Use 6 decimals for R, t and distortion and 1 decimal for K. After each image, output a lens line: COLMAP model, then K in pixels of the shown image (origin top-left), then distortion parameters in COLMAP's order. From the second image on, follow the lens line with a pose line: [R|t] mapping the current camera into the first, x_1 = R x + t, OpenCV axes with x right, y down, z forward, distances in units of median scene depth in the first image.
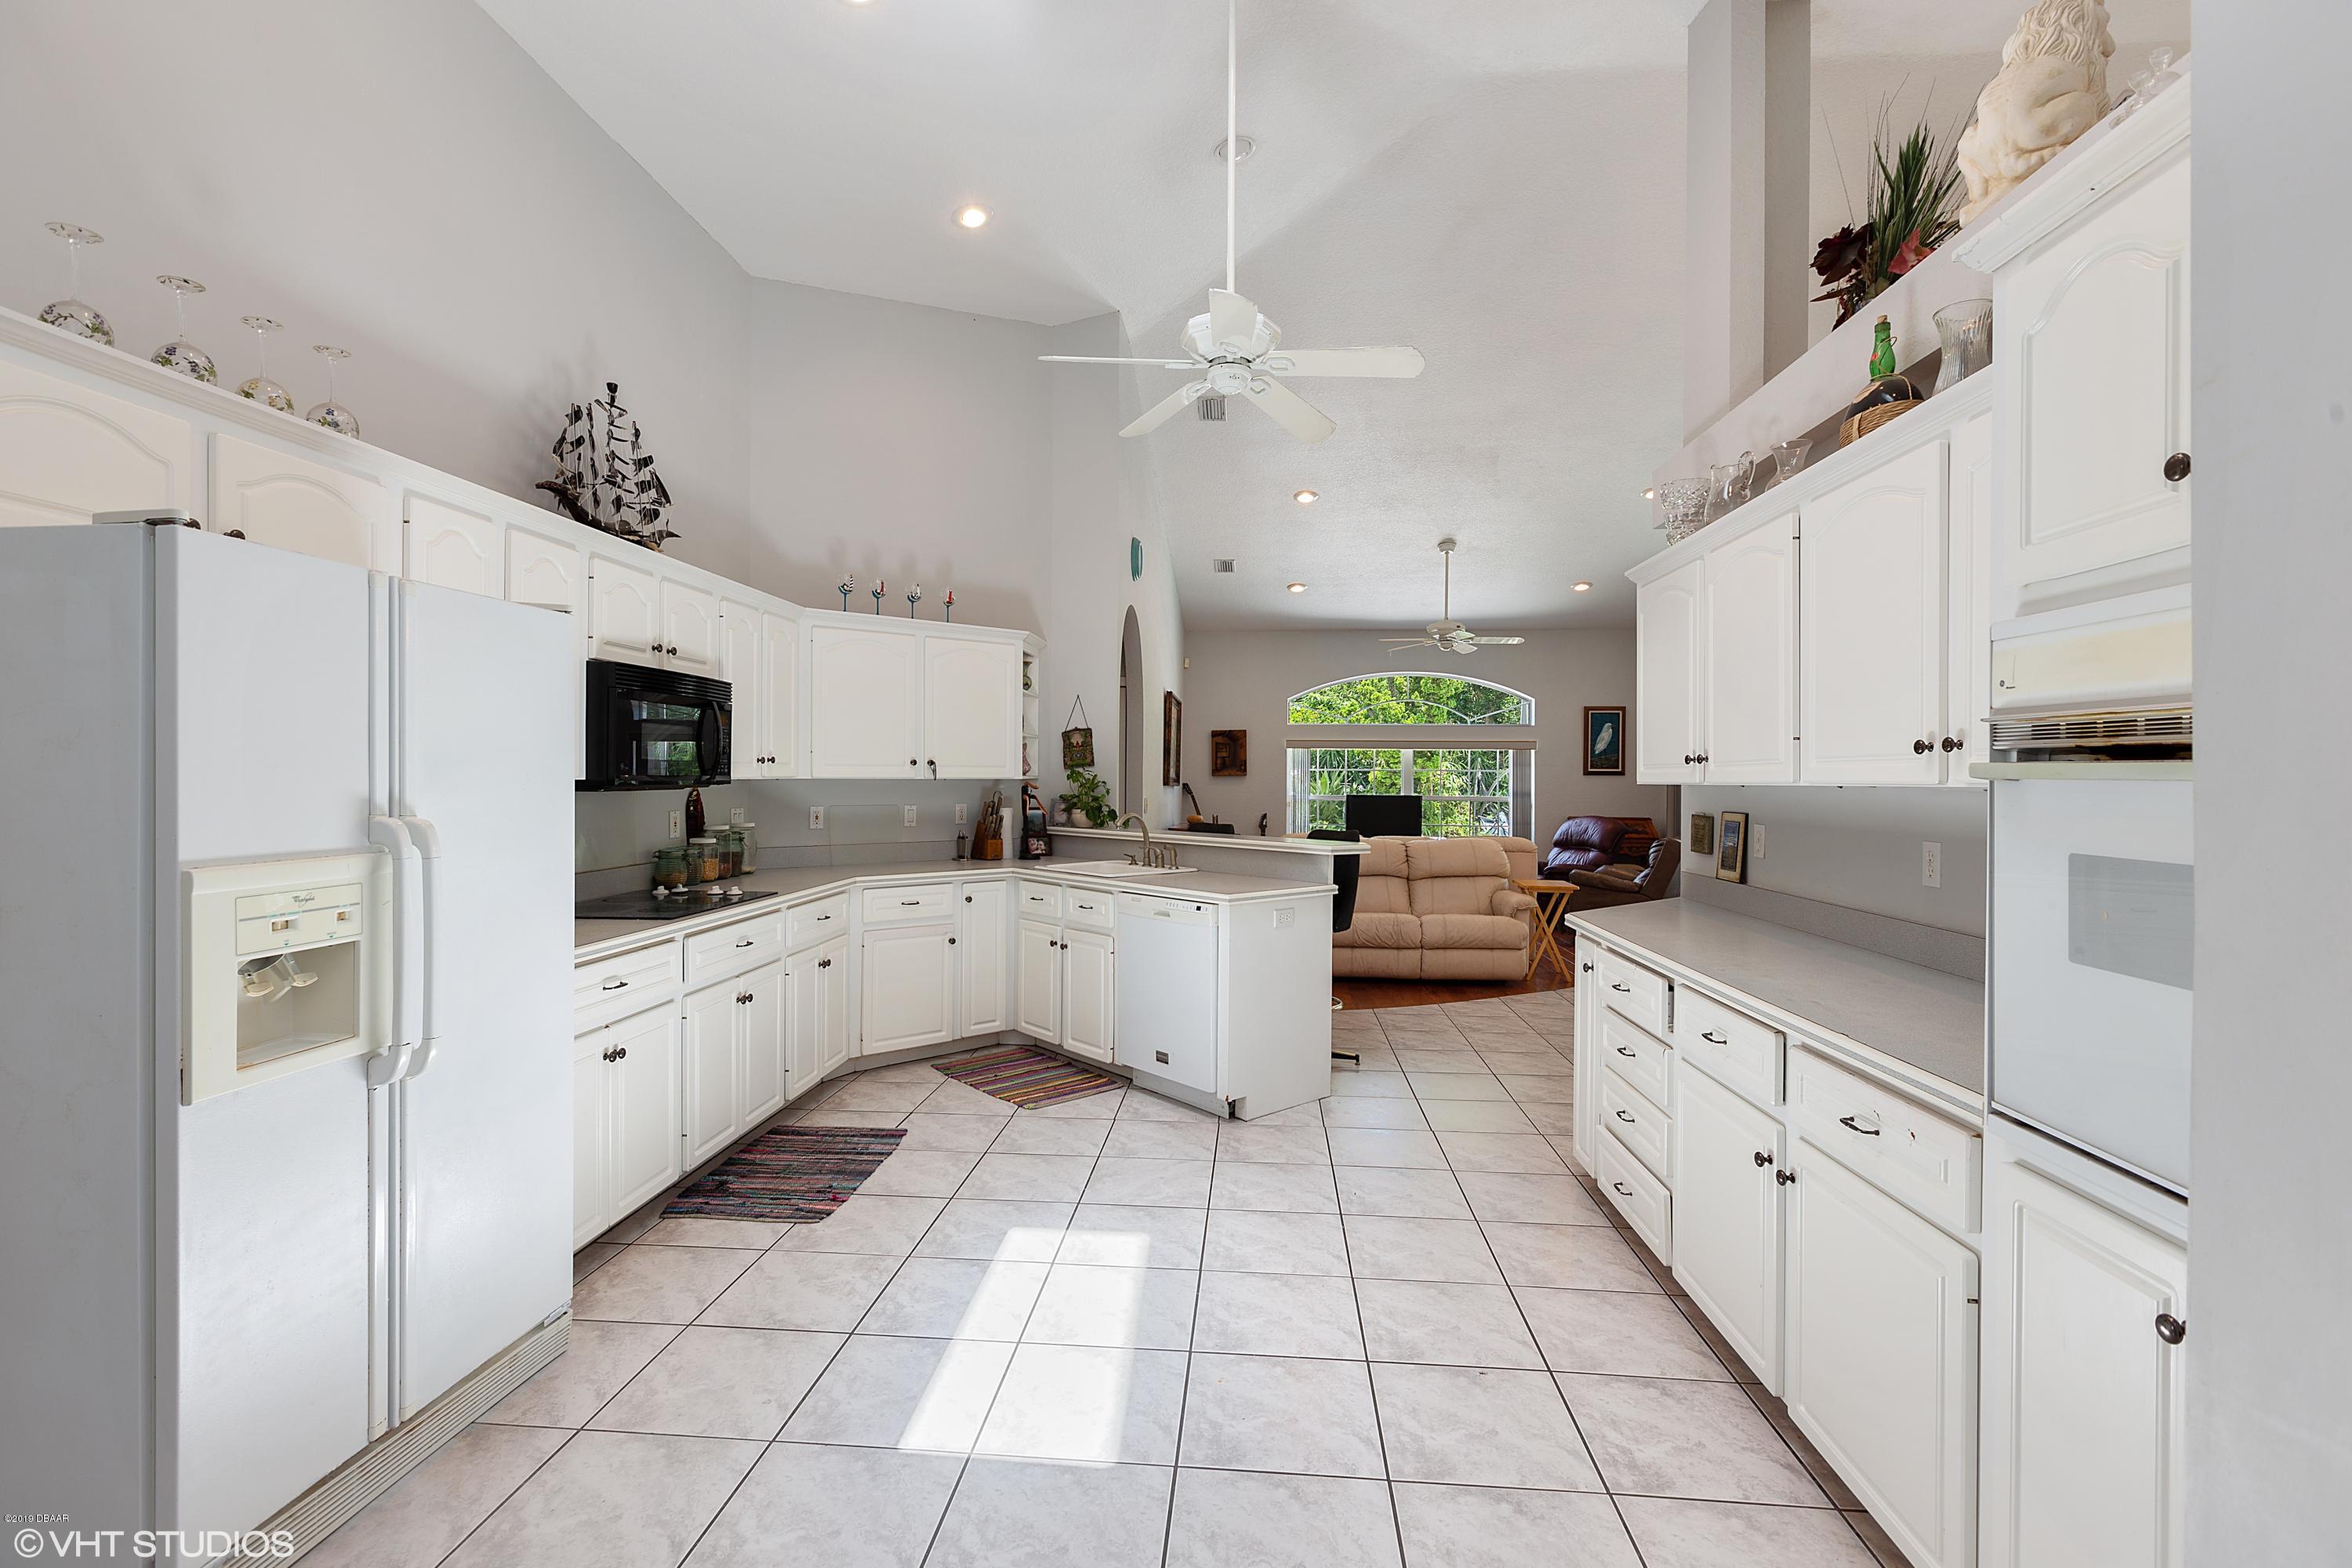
lens RADIAL K [[1056.9, 0, 1179.9], [0, 1056.9, 782.7], [0, 0, 1]] dist [-0.002927, 0.000564]
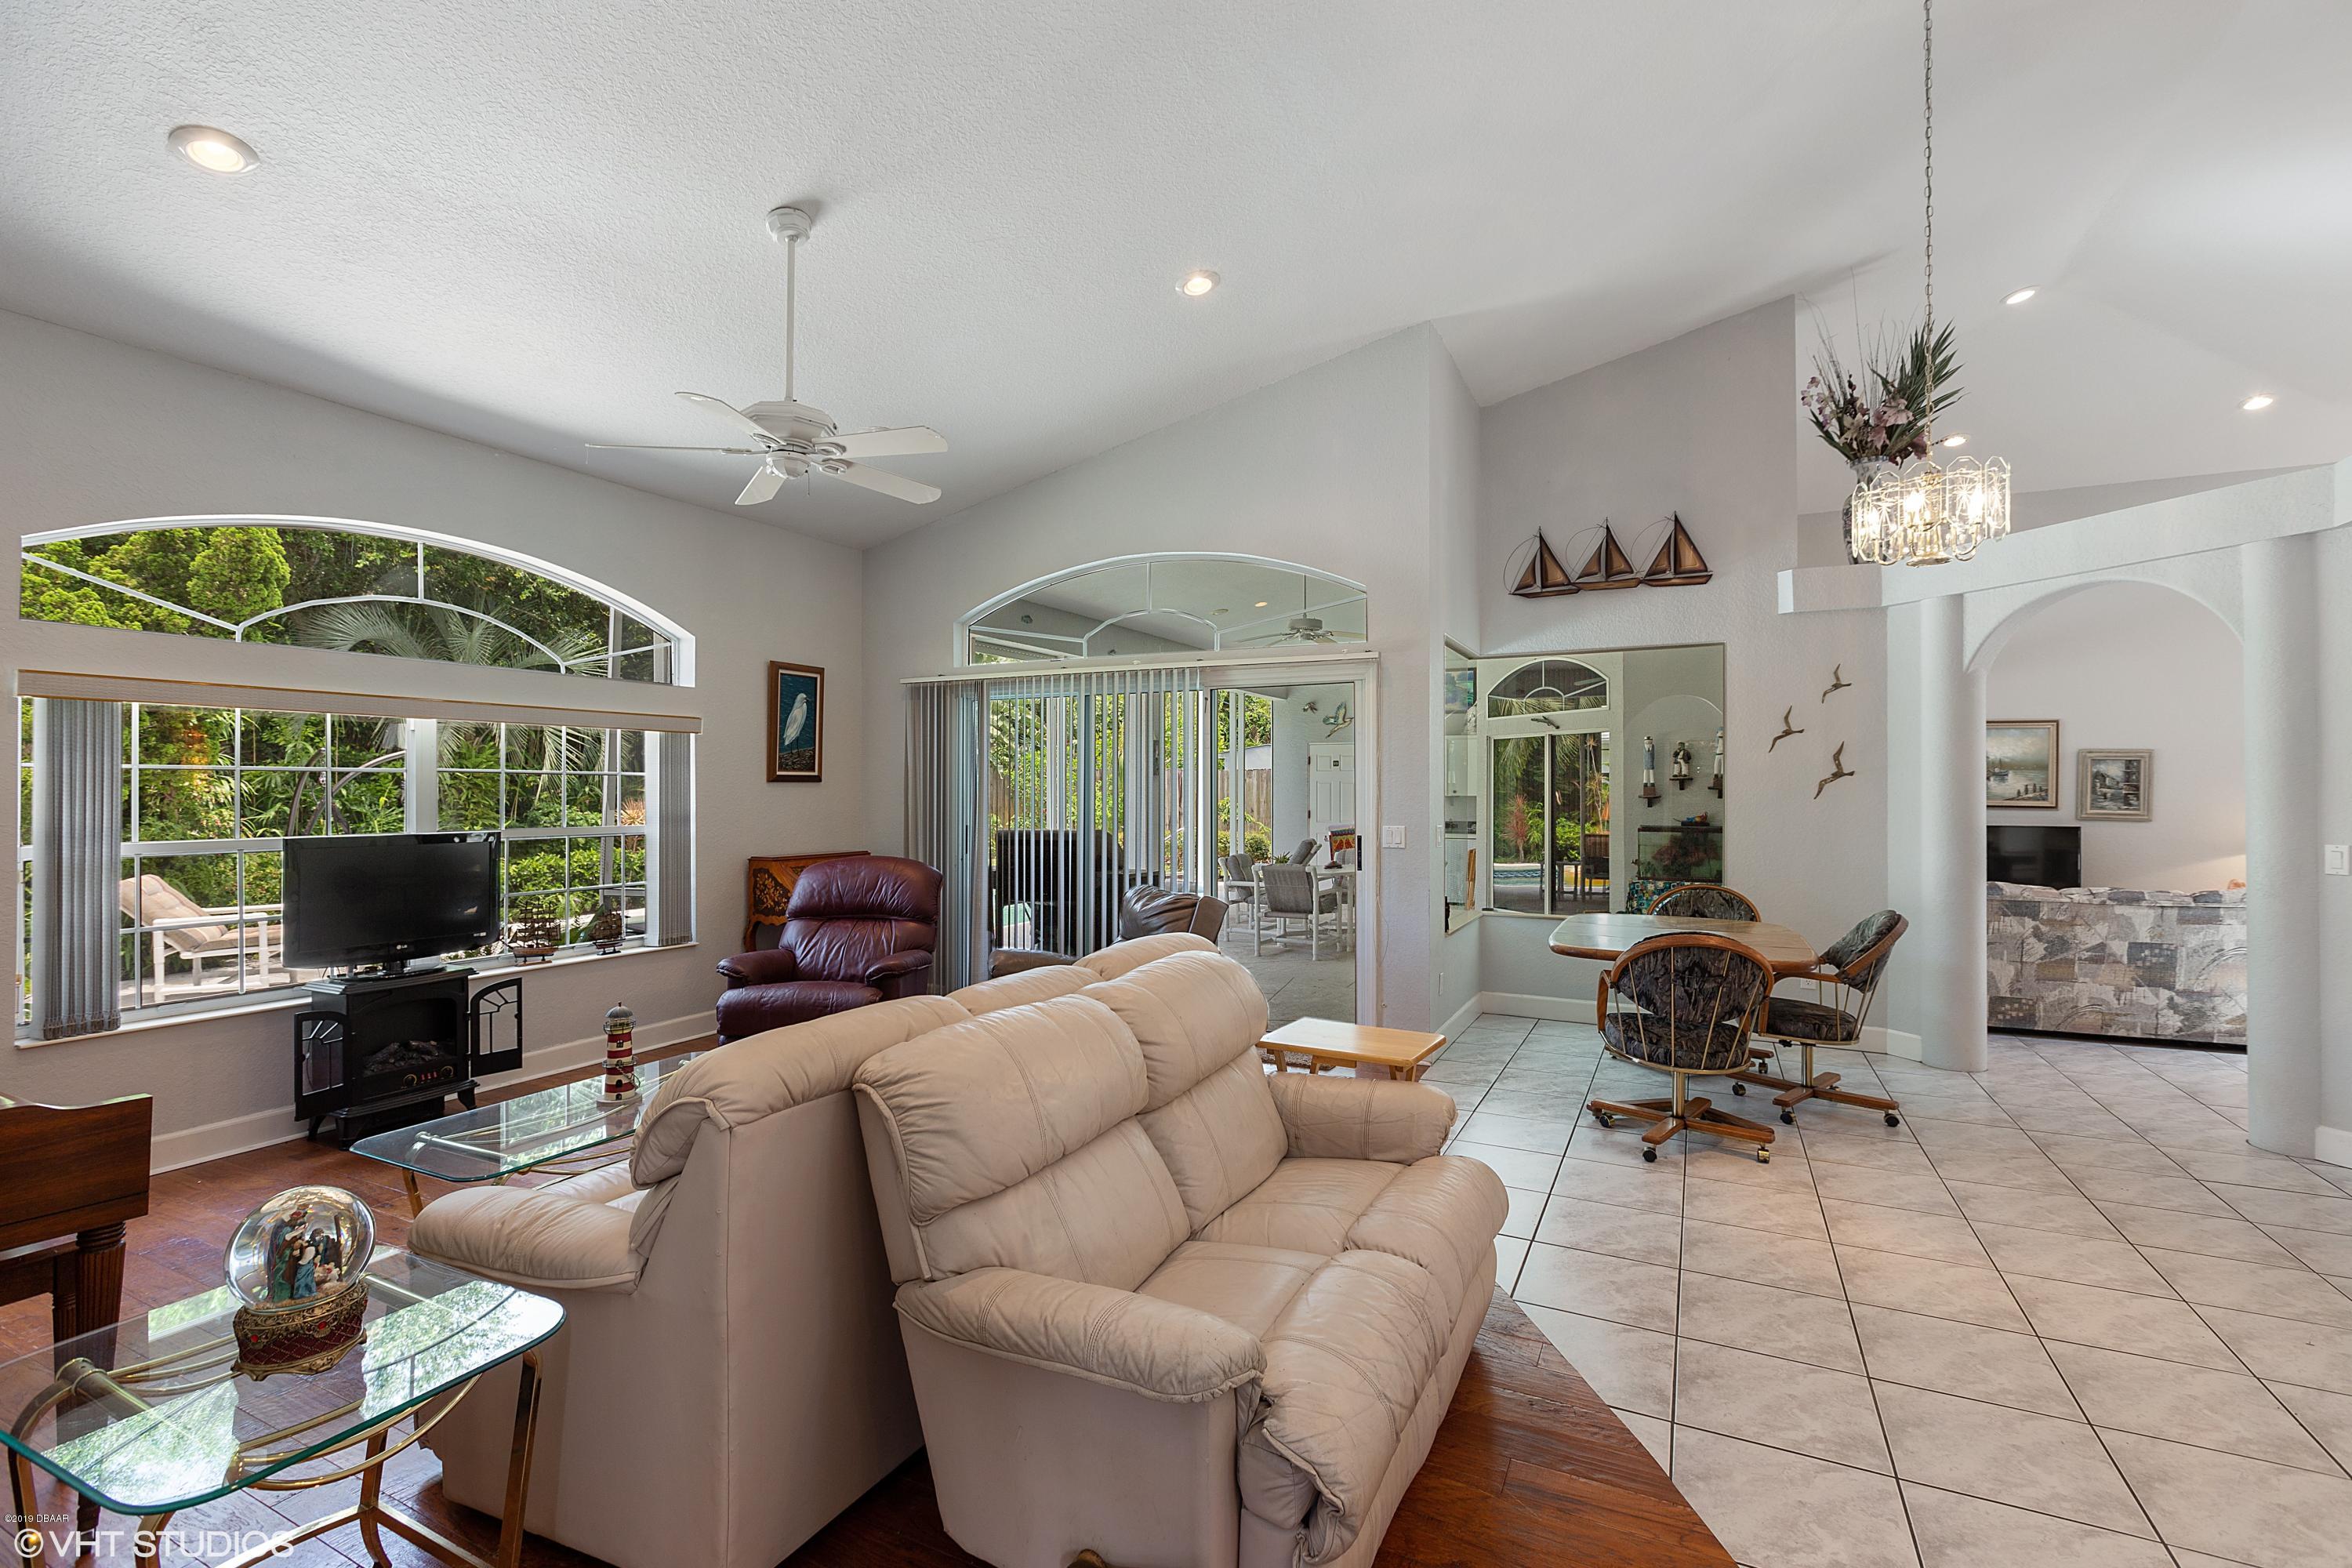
lens RADIAL K [[1056.9, 0, 1194.3], [0, 1056.9, 775.5], [0, 0, 1]] dist [-0.002927, 0.000564]
pose [[0.375139, 0.003154, 0.926963, -0.149533], [0.004833, 0.999974, -0.005359, -0.017382], [-0.926956, 0.006490, 0.375114, 1.521474]]
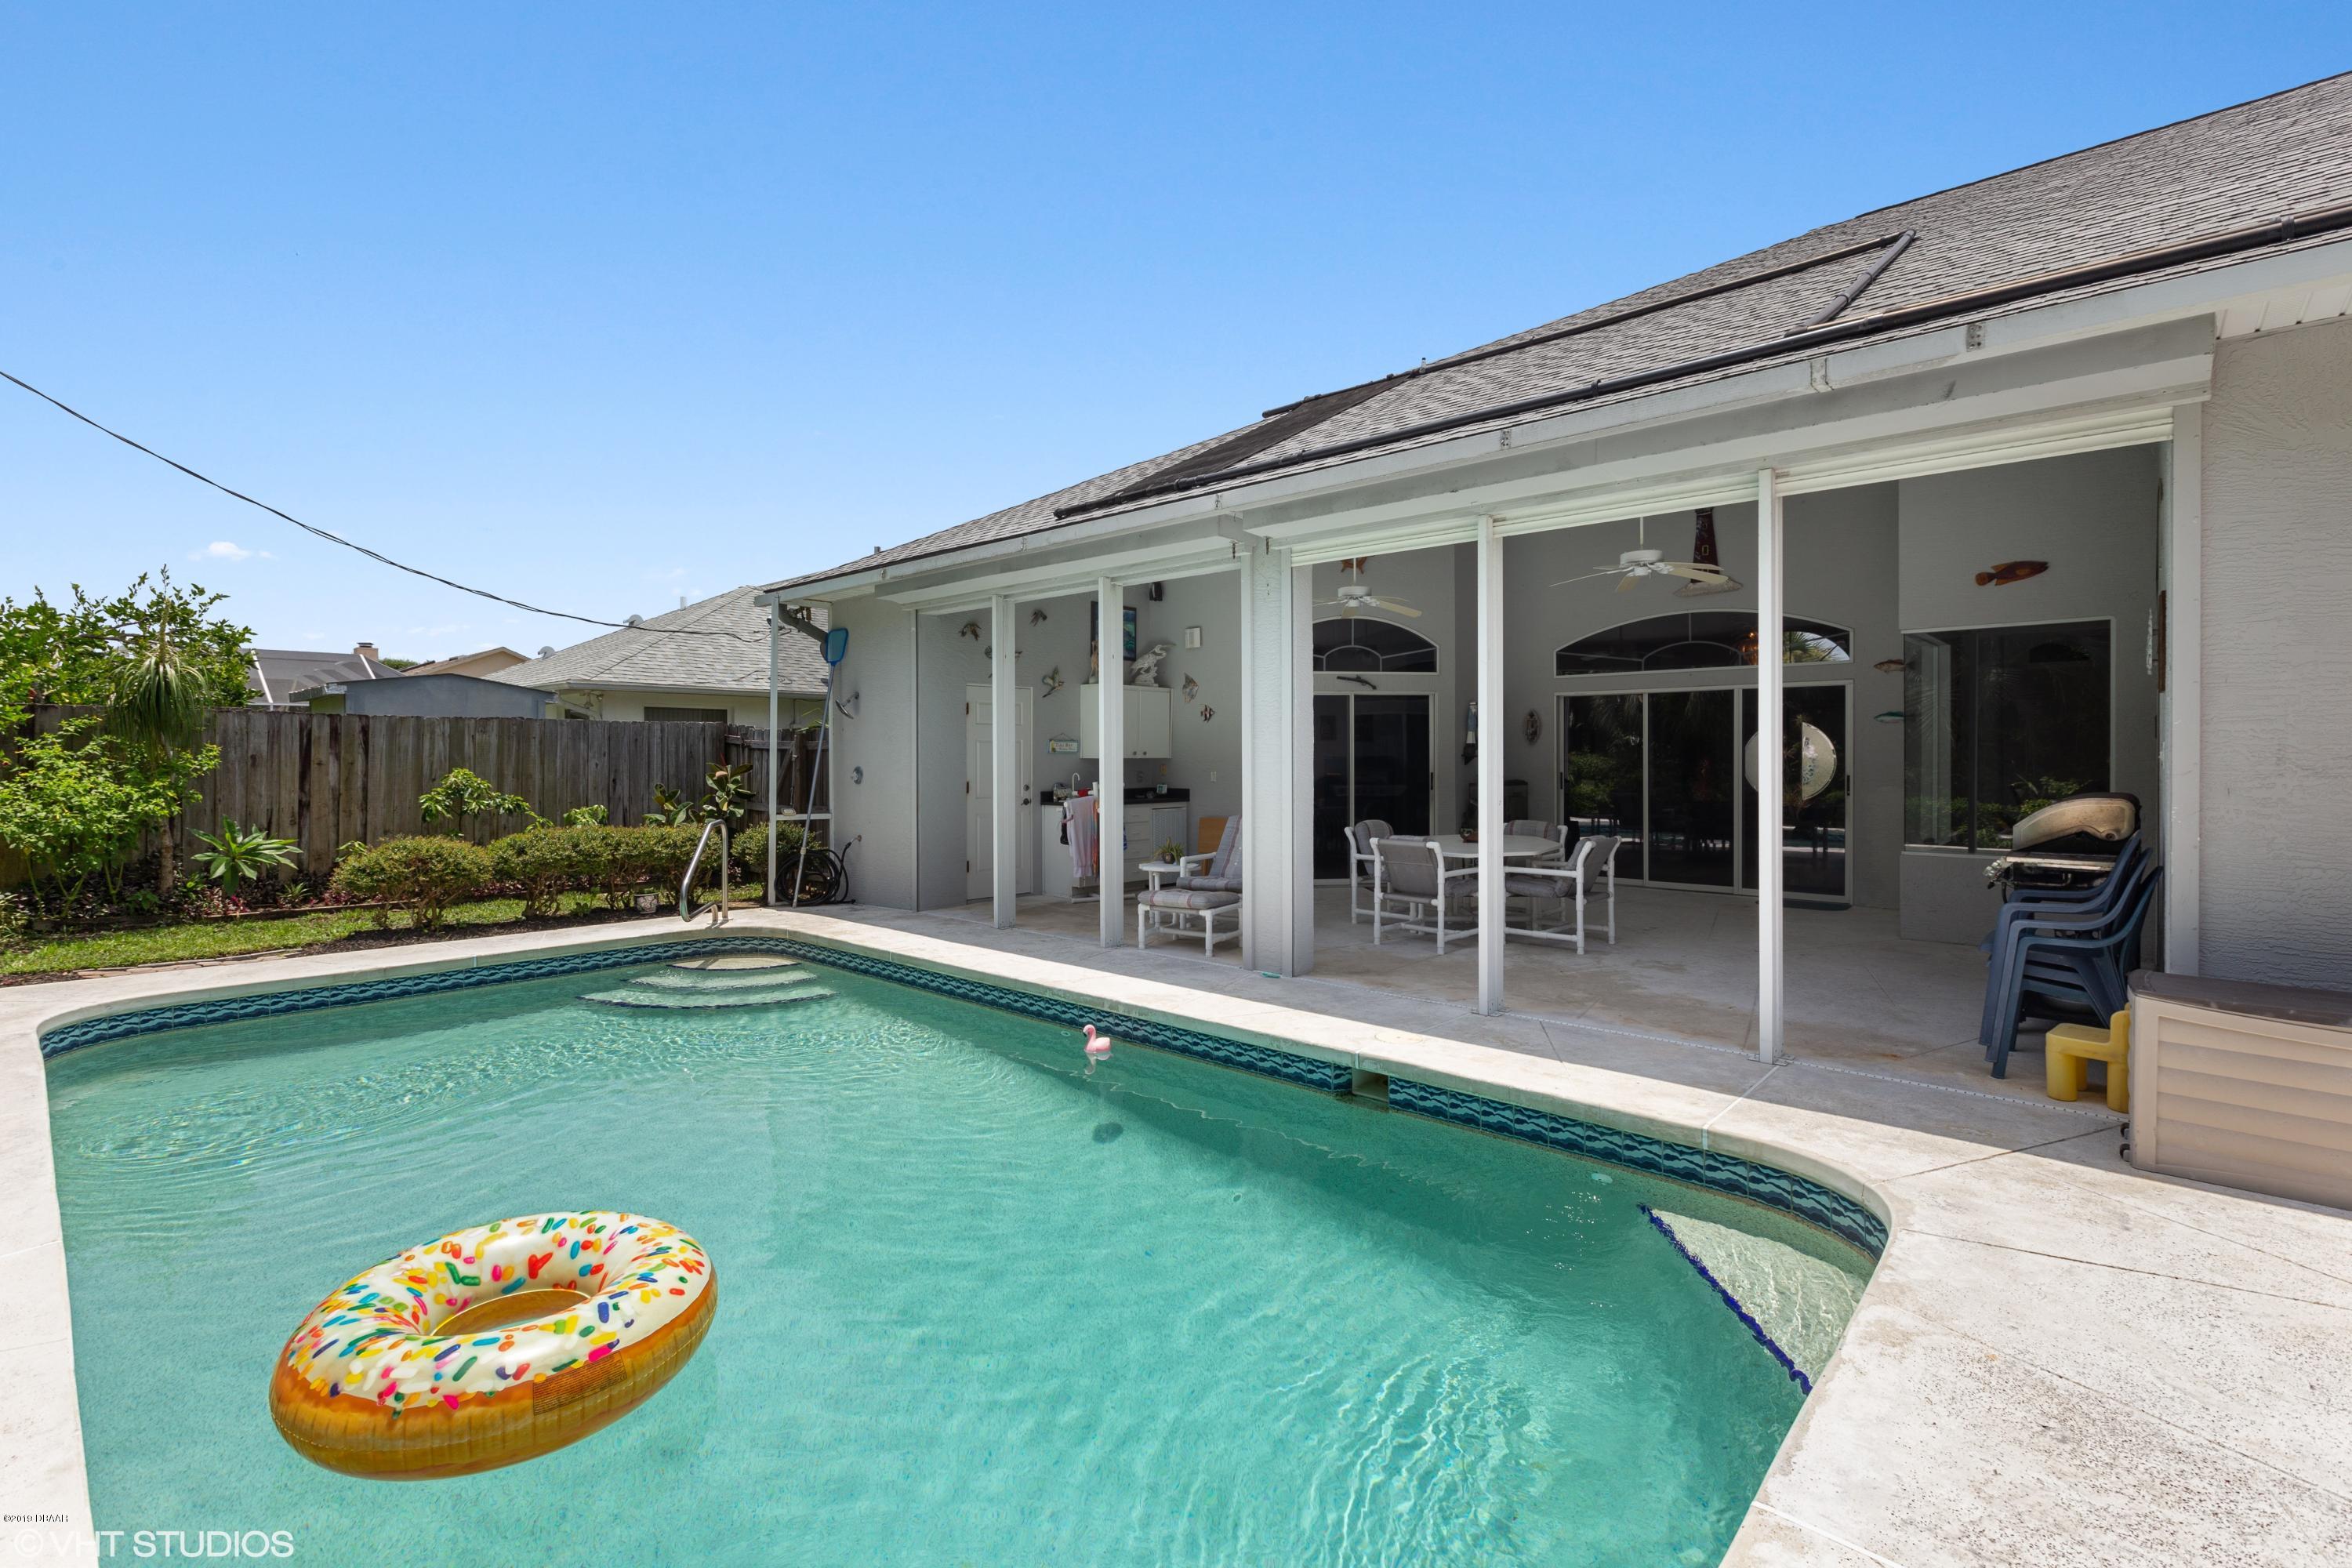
lens RADIAL K [[1056.9, 0, 1178.0], [0, 1056.9, 776.1], [0, 0, 1]] dist [-0.002927, 0.000564]
pose [[-0.787700, -0.018977, 0.615766, 1.337322], [-0.001486, 0.999581, 0.028906, -0.001433], [-0.616057, 0.021854, -0.787398, 3.990581]]
